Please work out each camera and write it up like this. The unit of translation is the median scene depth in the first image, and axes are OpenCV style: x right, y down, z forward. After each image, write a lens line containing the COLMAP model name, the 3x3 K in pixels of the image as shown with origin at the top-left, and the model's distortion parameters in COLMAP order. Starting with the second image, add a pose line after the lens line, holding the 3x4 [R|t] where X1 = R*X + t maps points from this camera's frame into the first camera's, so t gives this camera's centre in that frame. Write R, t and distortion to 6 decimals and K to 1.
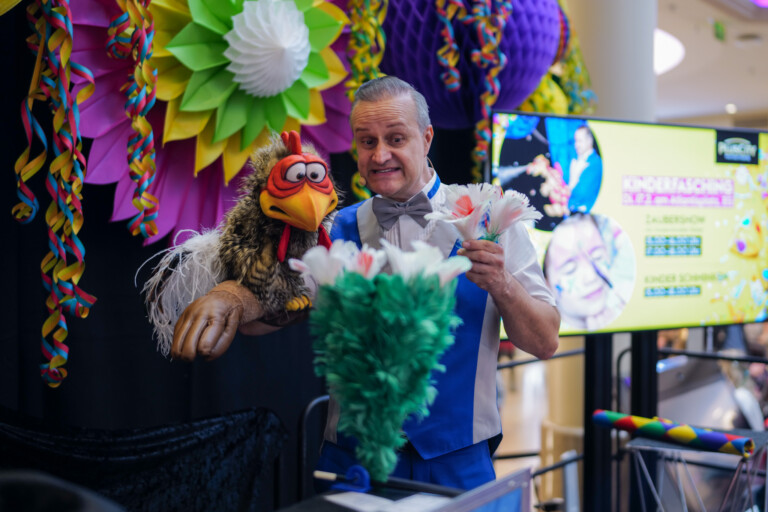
lens RADIAL K [[902.6, 0, 443.3], [0, 902.6, 242.1], [0, 0, 1]] dist [0.001679, 0.022359]
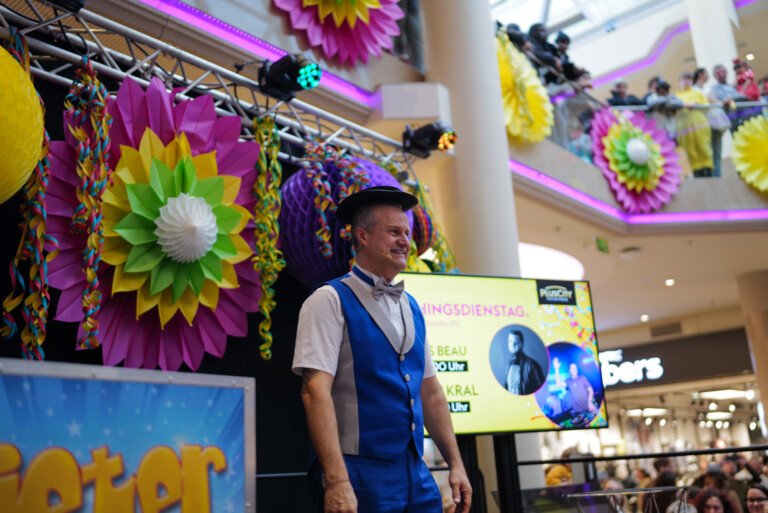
lens RADIAL K [[760.7, 0, 384.0], [0, 760.7, 256.5], [0, 0, 1]] dist [0.001741, 0.012161]
pose [[0.994951, -0.083981, -0.054960, 0.193014], [0.065555, 0.958418, -0.277737, 0.195298], [0.075999, 0.272732, 0.959084, -0.155450]]
